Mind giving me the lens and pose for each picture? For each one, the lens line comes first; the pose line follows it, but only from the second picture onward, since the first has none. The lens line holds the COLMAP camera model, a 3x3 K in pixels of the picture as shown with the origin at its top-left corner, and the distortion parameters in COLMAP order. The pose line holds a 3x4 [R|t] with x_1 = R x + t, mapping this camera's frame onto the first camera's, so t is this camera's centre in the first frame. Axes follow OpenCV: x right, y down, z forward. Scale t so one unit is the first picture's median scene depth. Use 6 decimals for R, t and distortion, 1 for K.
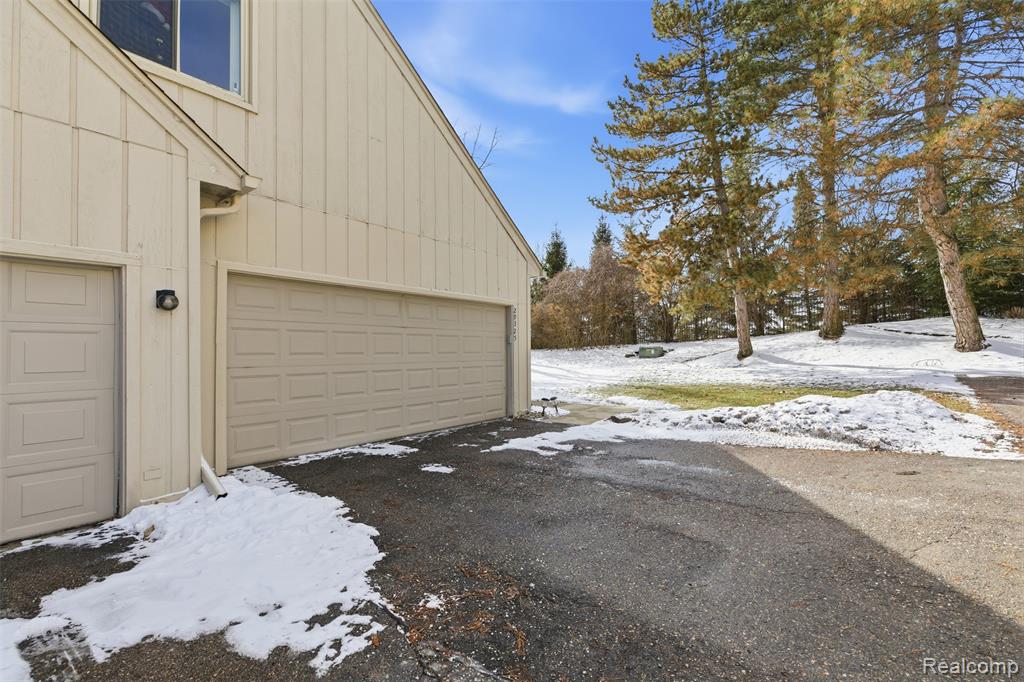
lens RADIAL K [[465.3, 0, 510.2], [0, 465.3, 343.3], [0, 0, 1]] dist [-0.008505, 0.001340]
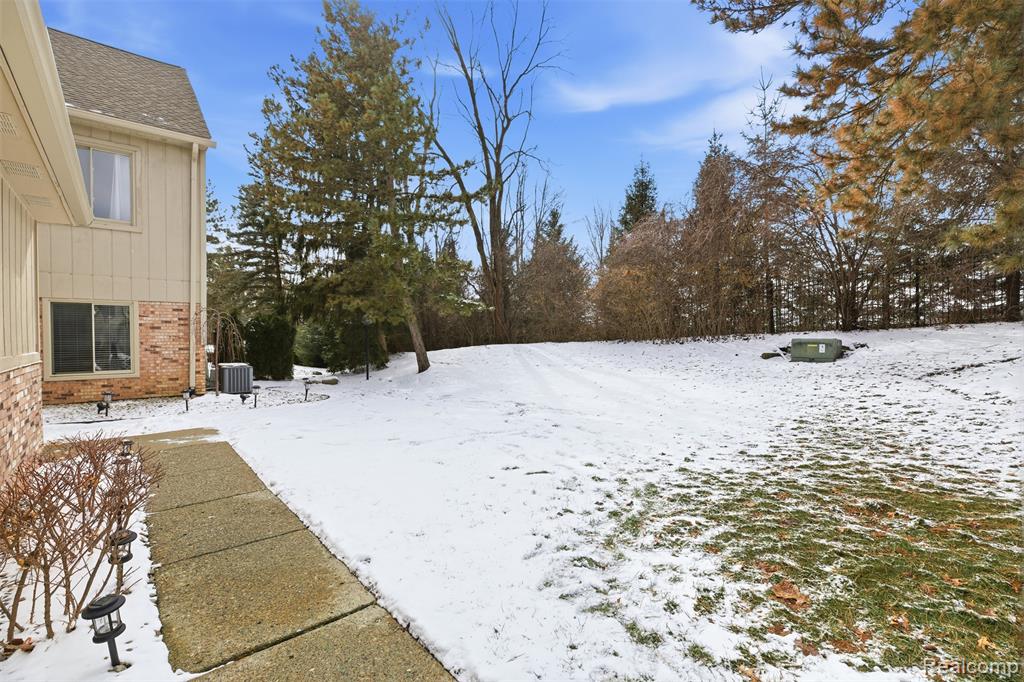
lens RADIAL K [[465.3, 0, 511.1], [0, 465.3, 339.0], [0, 0, 1]] dist [-0.008505, 0.001340]
pose [[0.978666, 0.008274, -0.205293, 0.072929], [-0.005170, 0.999864, 0.015651, 0.001213], [0.205394, -0.014255, 0.978575, 0.405100]]
